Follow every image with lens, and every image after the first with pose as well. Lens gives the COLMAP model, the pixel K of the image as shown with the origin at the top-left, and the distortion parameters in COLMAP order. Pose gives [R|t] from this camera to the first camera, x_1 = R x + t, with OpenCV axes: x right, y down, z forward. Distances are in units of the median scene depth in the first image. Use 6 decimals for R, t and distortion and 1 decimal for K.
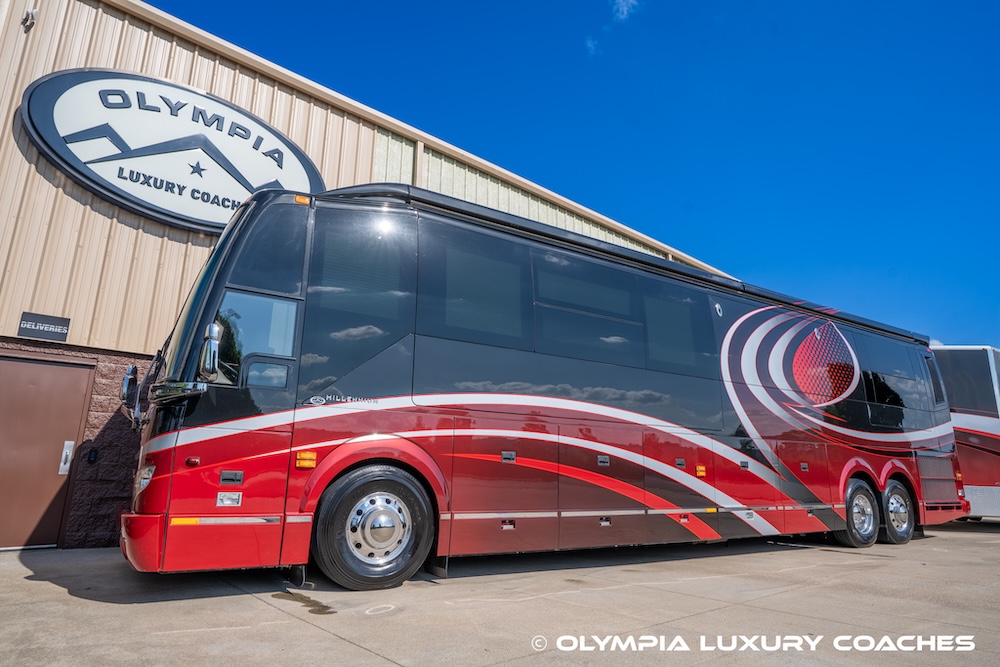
lens RADIAL K [[572.2, 0, 500.0], [0, 572.2, 333.5], [0, 0, 1]] dist [-0.002652, 0.002467]
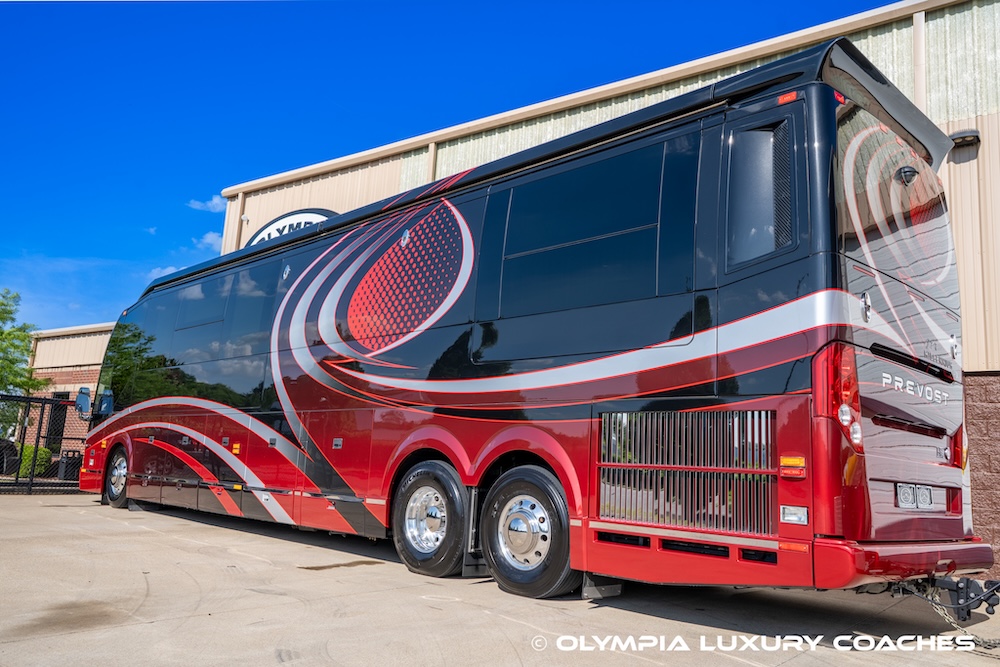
lens RADIAL K [[771.0, 0, 528.1], [0, 771.0, 340.9], [0, 0, 1]] dist [0.006901, 0.003741]
pose [[0.258268, -0.160490, -0.952649, 1.697493], [0.191278, 0.975077, -0.112412, 0.286890], [0.946948, -0.153189, 0.282530, 1.059488]]
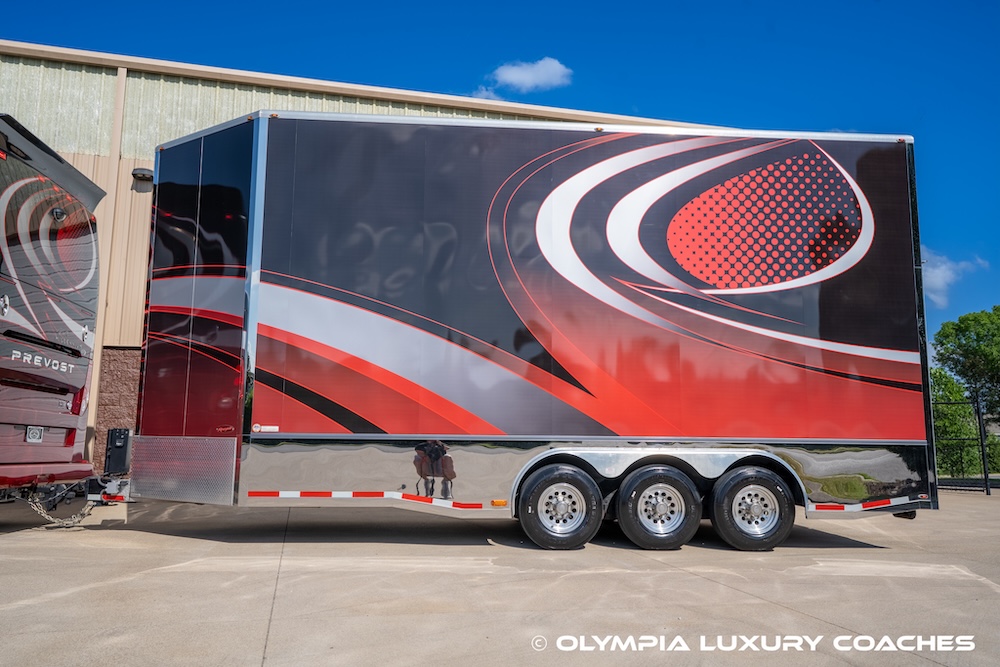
lens RADIAL K [[798.5, 0, 501.9], [0, 798.5, 320.1], [0, 0, 1]] dist [0.022440, 0.000590]
pose [[0.891417, -0.087422, -0.444672, 2.133560], [0.119618, 0.991808, 0.044807, 0.287776], [0.437113, -0.093132, 0.894572, 0.902265]]
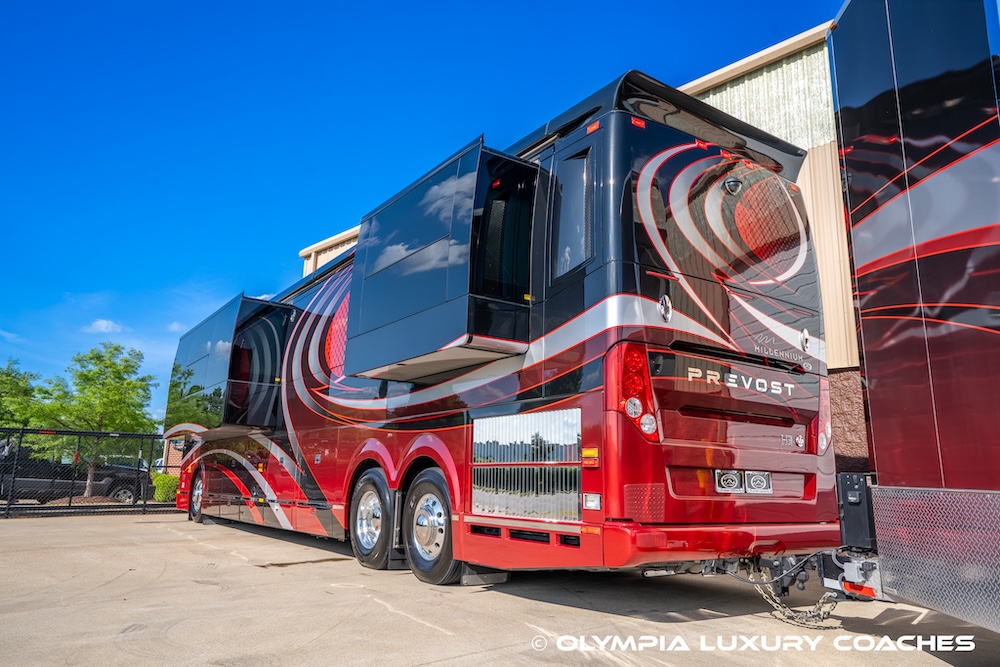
lens RADIAL K [[718.7, 0, 500.0], [0, 718.7, 333.5], [0, 0, 1]] dist [0.006588, 0.002758]
pose [[0.057889, -0.220328, -0.973707, 1.783093], [0.220863, 0.954000, -0.202738, 0.363017], [0.973585, -0.203319, 0.103889, 1.298353]]
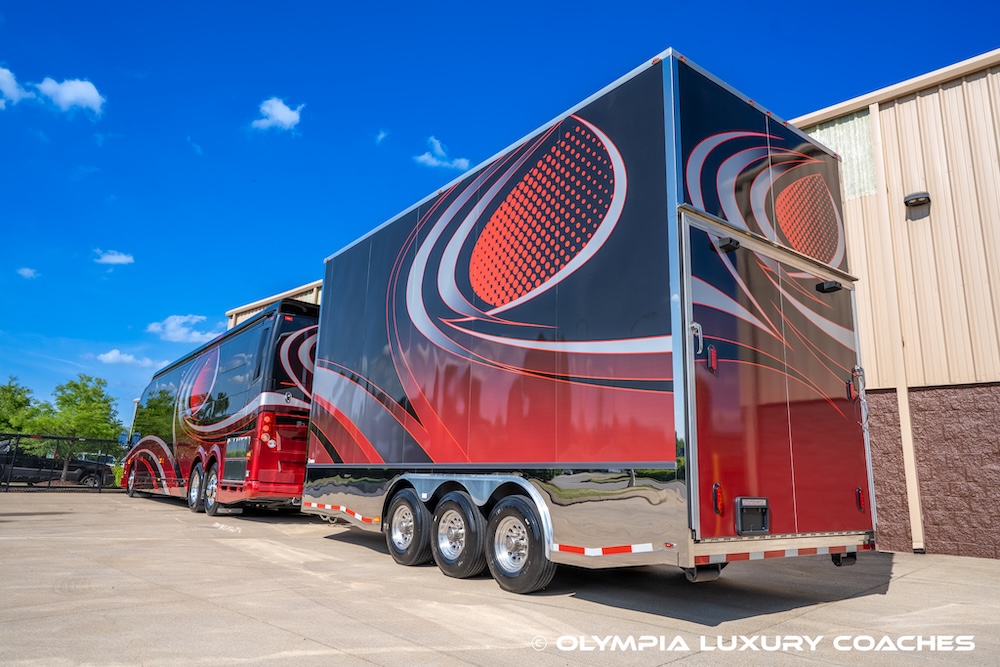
lens RADIAL K [[653.2, 0, 500.0], [0, 653.2, 333.5], [0, 0, 1]] dist [-0.004753, 0.002394]
pose [[0.109636, -0.246115, -0.963020, 2.679617], [0.201016, 0.954331, -0.221009, 0.528708], [0.973433, -0.169352, 0.154102, 1.786662]]
